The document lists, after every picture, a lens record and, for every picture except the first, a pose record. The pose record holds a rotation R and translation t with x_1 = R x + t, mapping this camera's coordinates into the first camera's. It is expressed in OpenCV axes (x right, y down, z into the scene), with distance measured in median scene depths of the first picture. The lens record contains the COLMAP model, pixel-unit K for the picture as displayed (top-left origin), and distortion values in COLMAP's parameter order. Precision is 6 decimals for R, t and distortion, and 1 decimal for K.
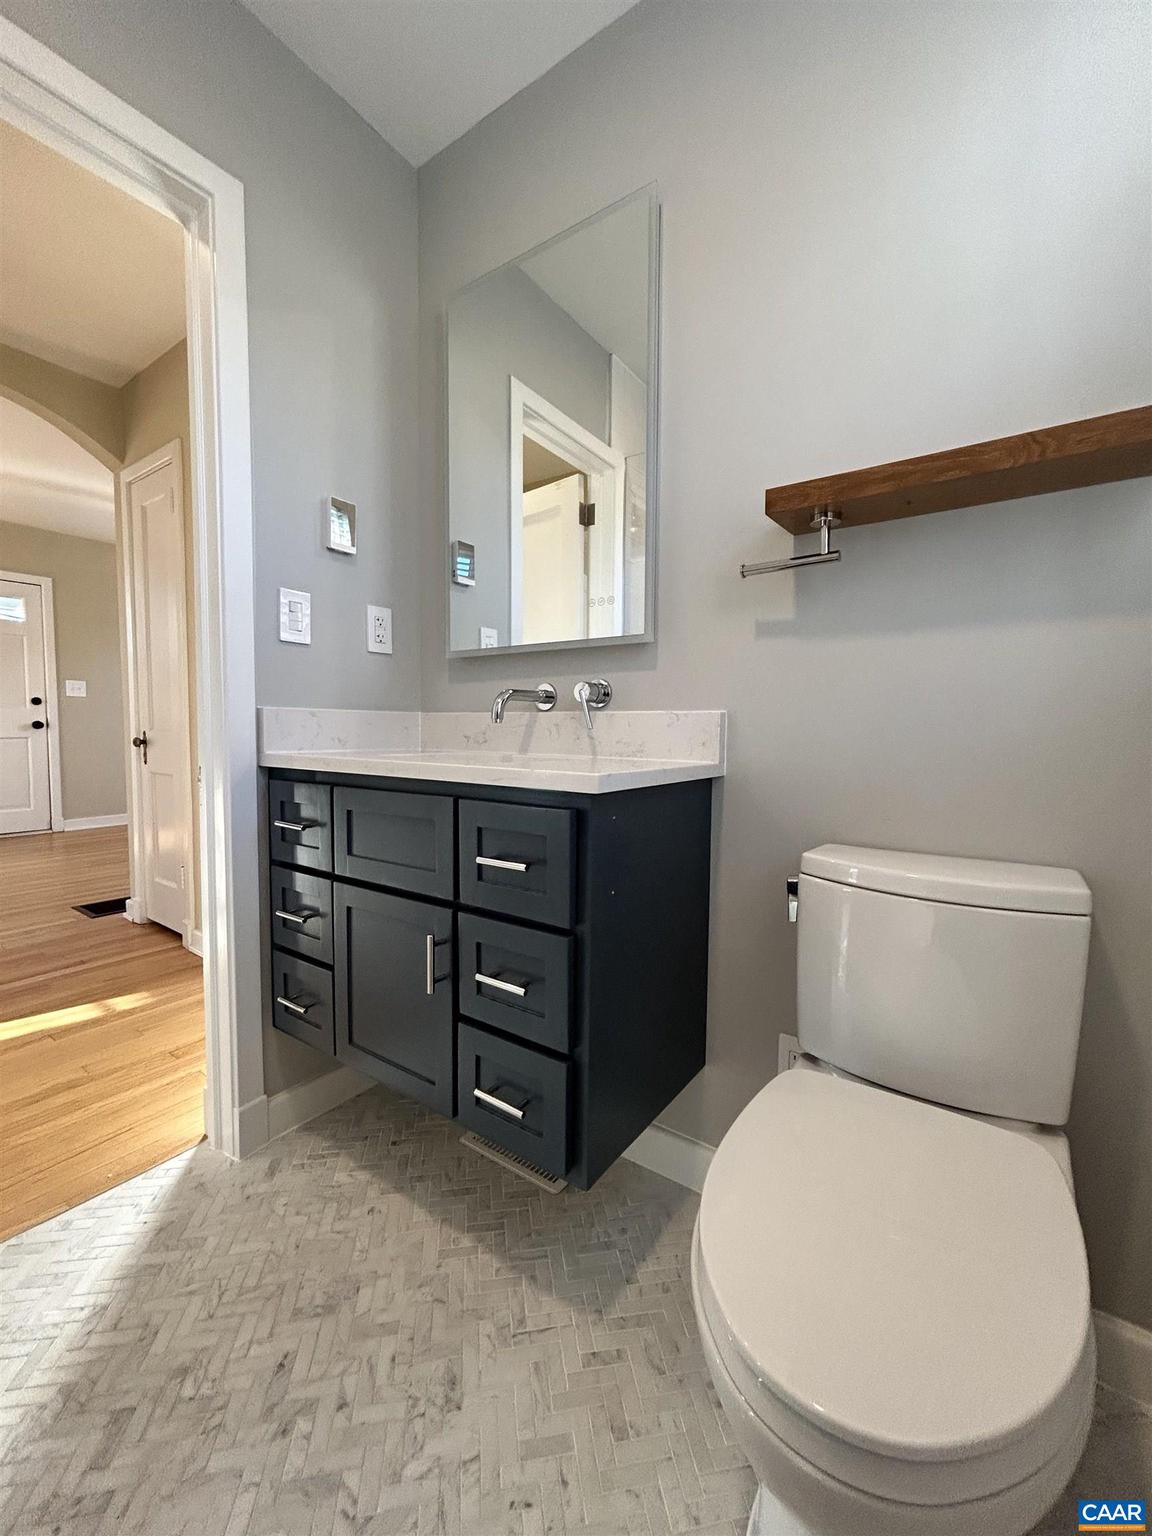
lens RADIAL K [[622.7, 0, 581.1], [0, 622.7, 763.5], [0, 0, 1]] dist [0.003811, 0.001896]
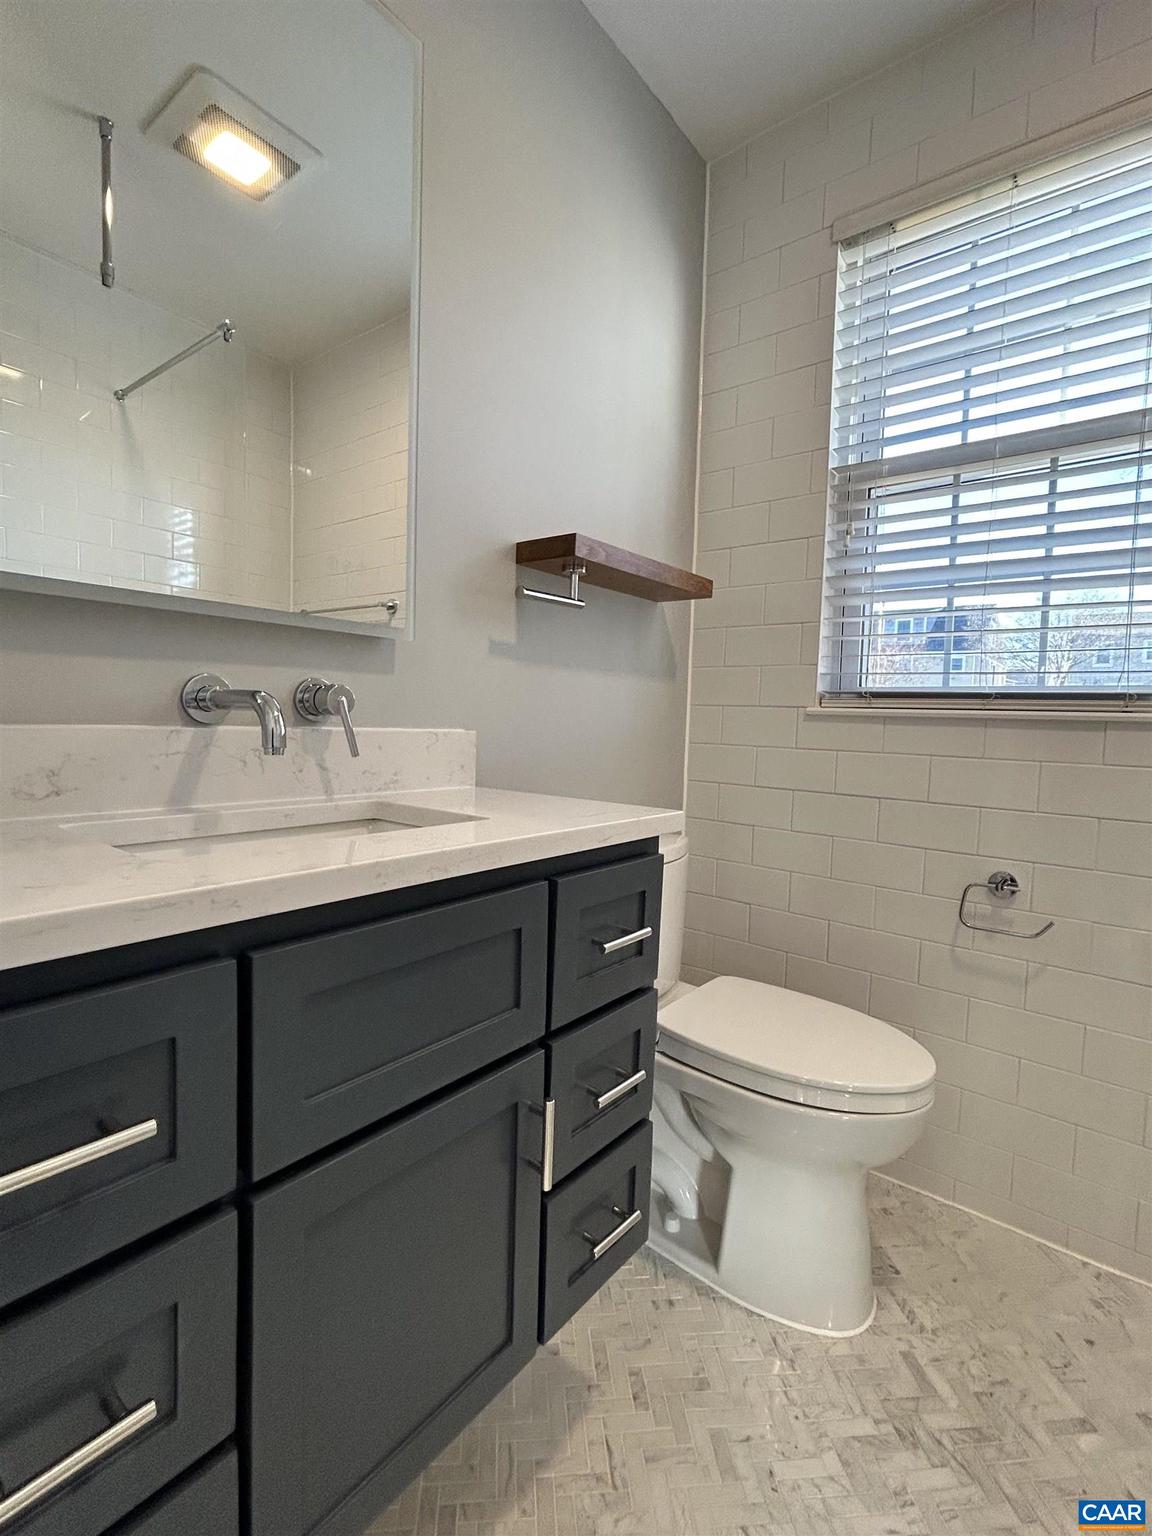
lens RADIAL K [[668.0, 0, 583.5], [0, 668.0, 759.8], [0, 0, 1]] dist [-0.003568, -0.000743]
pose [[0.082281, -0.062979, 0.994617, -0.635274], [0.034728, 0.997576, 0.060294, -0.079697], [-0.996004, 0.029580, 0.084269, 0.635889]]
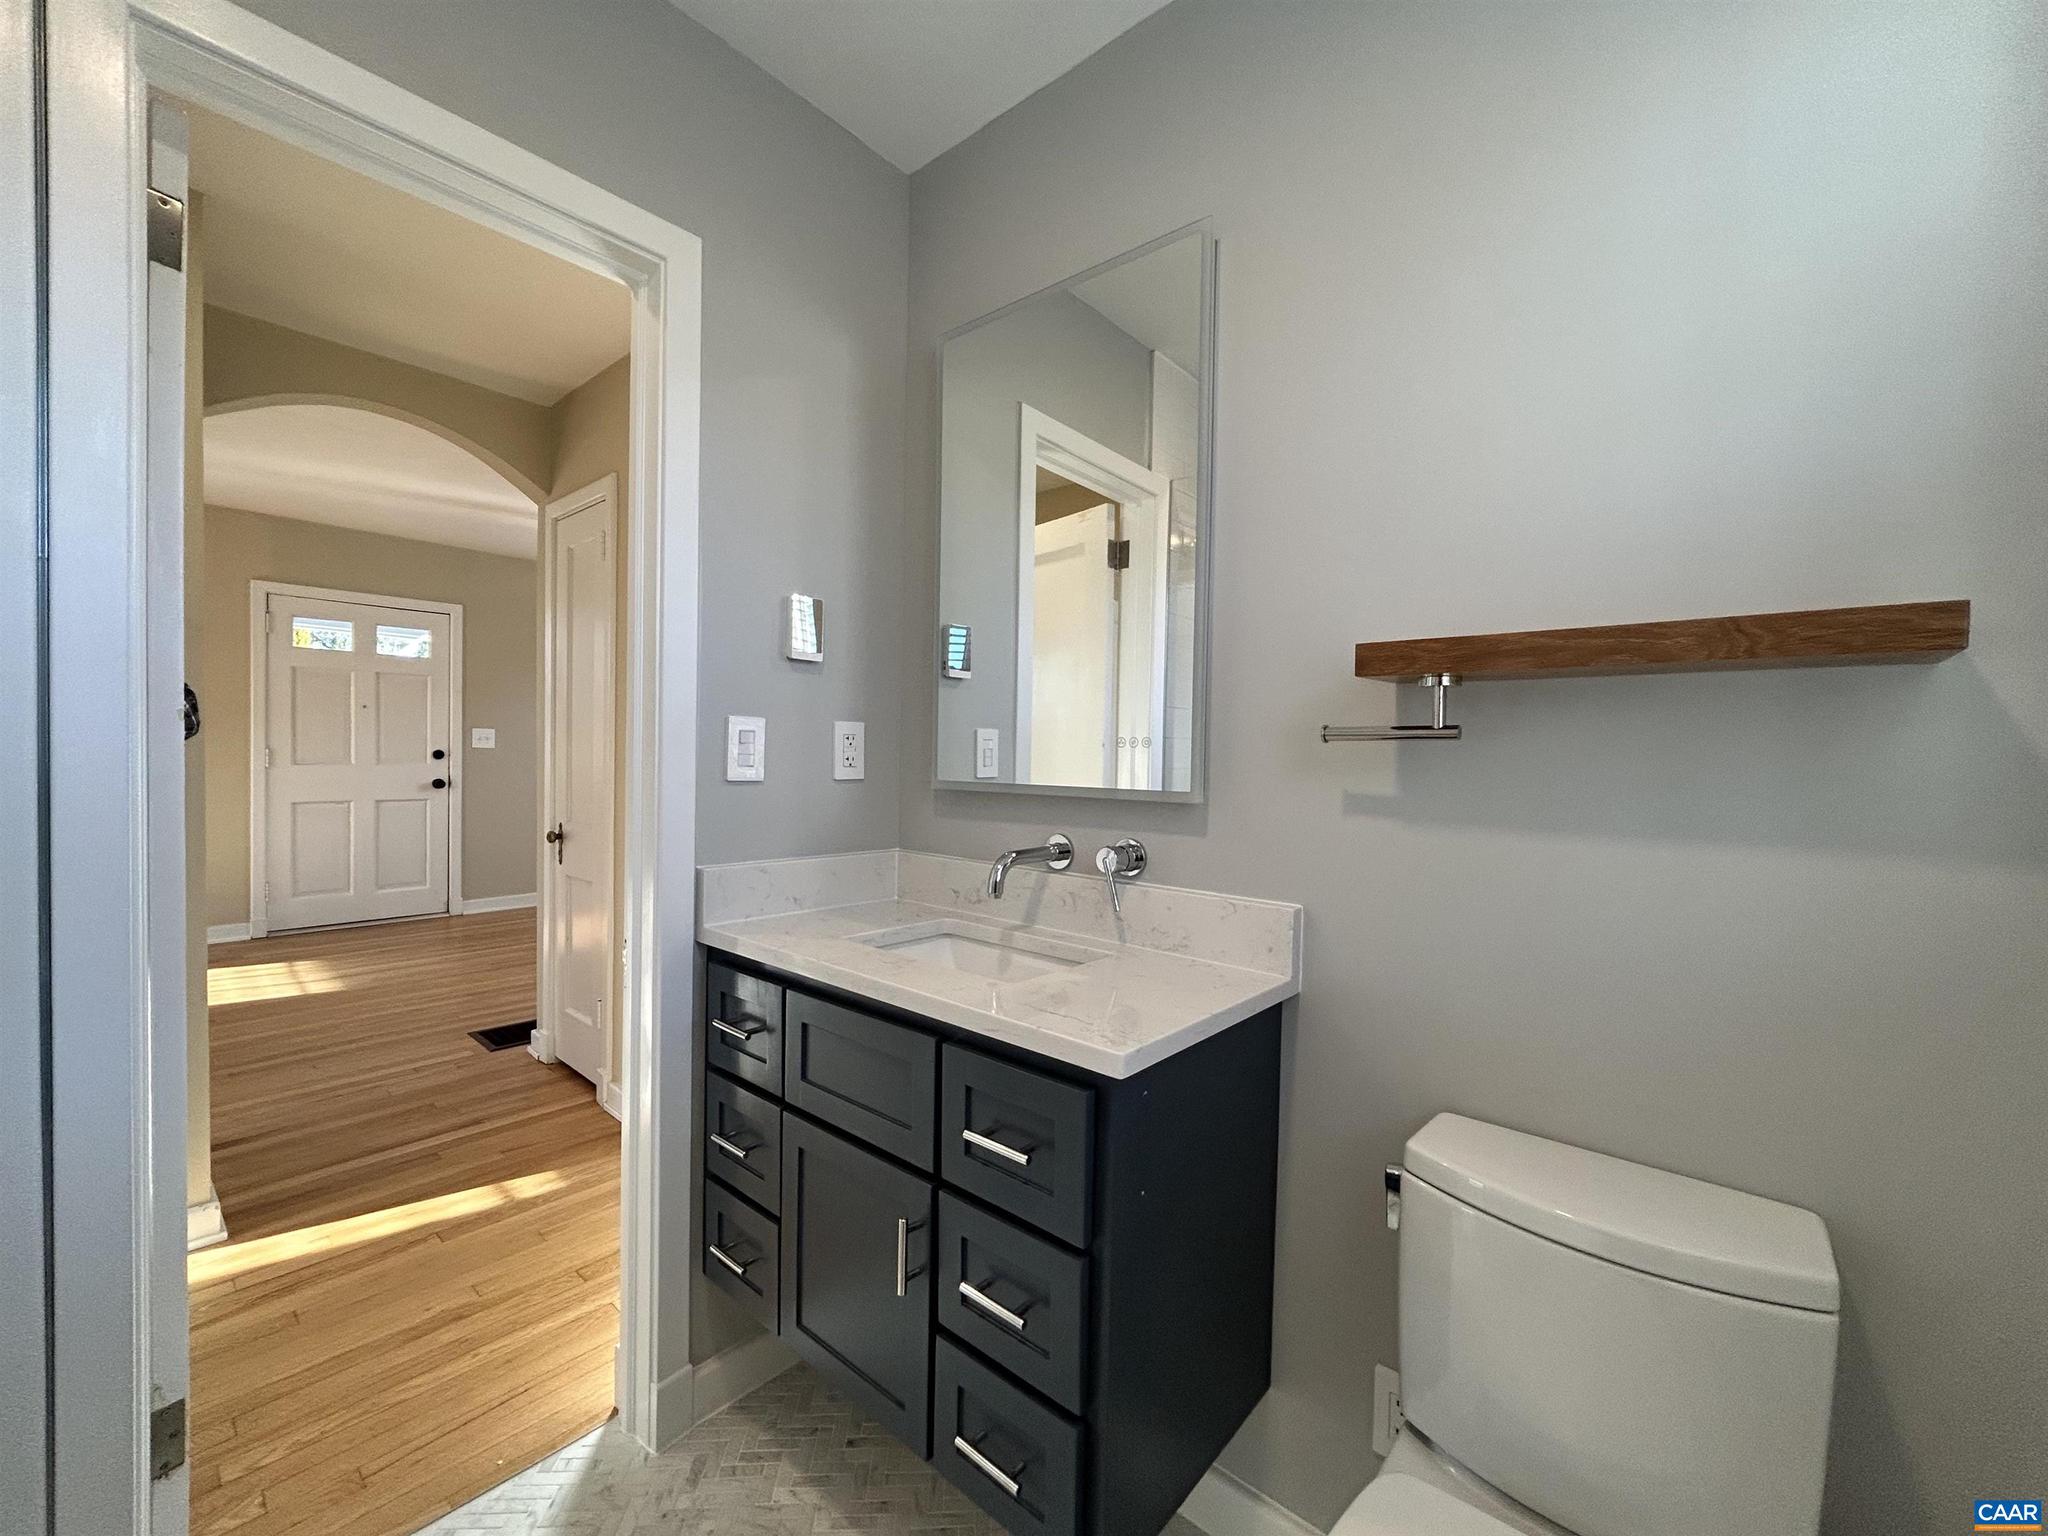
lens RADIAL K [[830.3, 0, 1029.3], [0, 830.3, 765.6], [0, 0, 1]] dist [0.003811, 0.001896]
pose [[0.995241, 0.013005, -0.096569, 0.003250], [-0.016547, 0.999216, -0.035964, -0.179528], [0.096025, 0.037390, 0.994676, -0.017291]]
